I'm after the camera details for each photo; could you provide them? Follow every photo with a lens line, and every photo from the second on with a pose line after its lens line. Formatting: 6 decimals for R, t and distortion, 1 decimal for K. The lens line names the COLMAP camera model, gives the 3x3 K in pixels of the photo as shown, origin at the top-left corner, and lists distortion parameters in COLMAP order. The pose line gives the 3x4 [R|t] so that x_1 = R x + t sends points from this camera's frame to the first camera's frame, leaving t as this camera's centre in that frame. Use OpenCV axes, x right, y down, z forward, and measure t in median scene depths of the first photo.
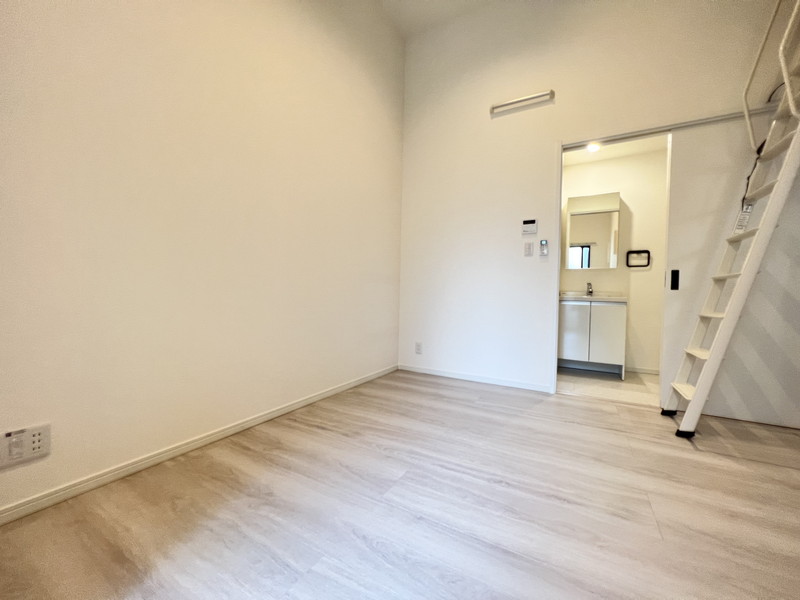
lens RADIAL K [[319.4, 0, 400.7], [0, 319.4, 299.6], [0, 0, 1]] dist [-0.004191, 0.001002]
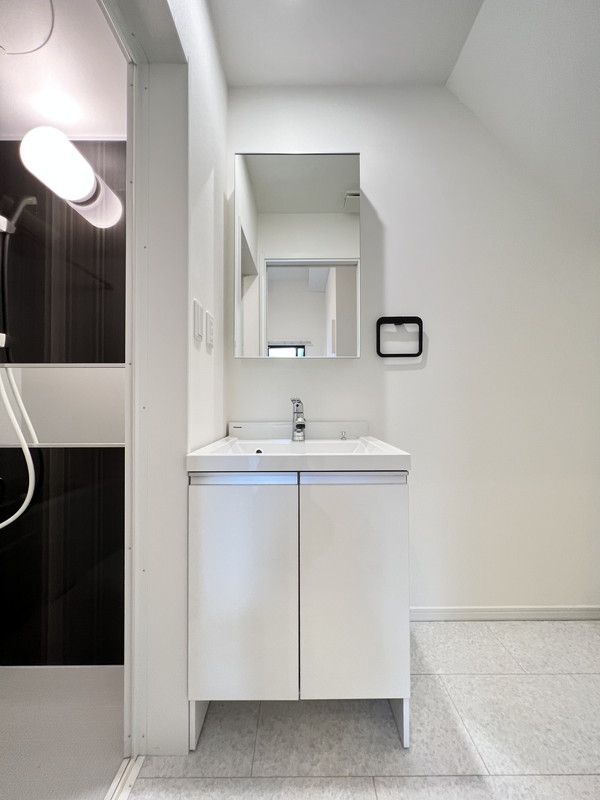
lens RADIAL K [[319.4, 0, 300.7], [0, 319.4, 401.2], [0, 0, 1]] dist [-0.004191, 0.001002]
pose [[0.871765, -0.022676, 0.489400, 0.428540], [0.032298, 0.999415, -0.011226, -0.045717], [-0.488859, 0.025593, 0.871987, 0.699829]]
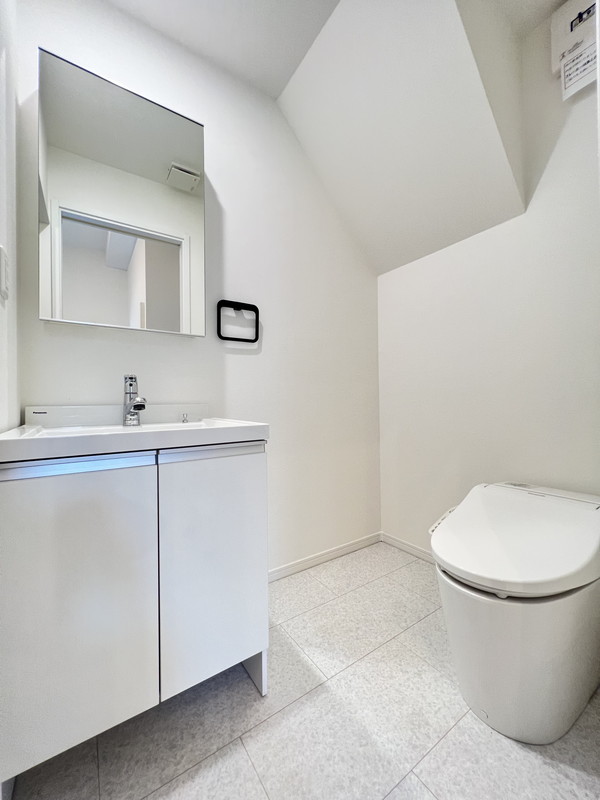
lens RADIAL K [[319.4, 0, 300.9], [0, 319.4, 400.1], [0, 0, 1]] dist [-0.004191, 0.001002]
pose [[0.447071, -0.028586, 0.894042, 0.394908], [0.033932, 0.999312, 0.014984, -0.028163], [-0.893855, 0.023637, 0.447733, 0.729349]]
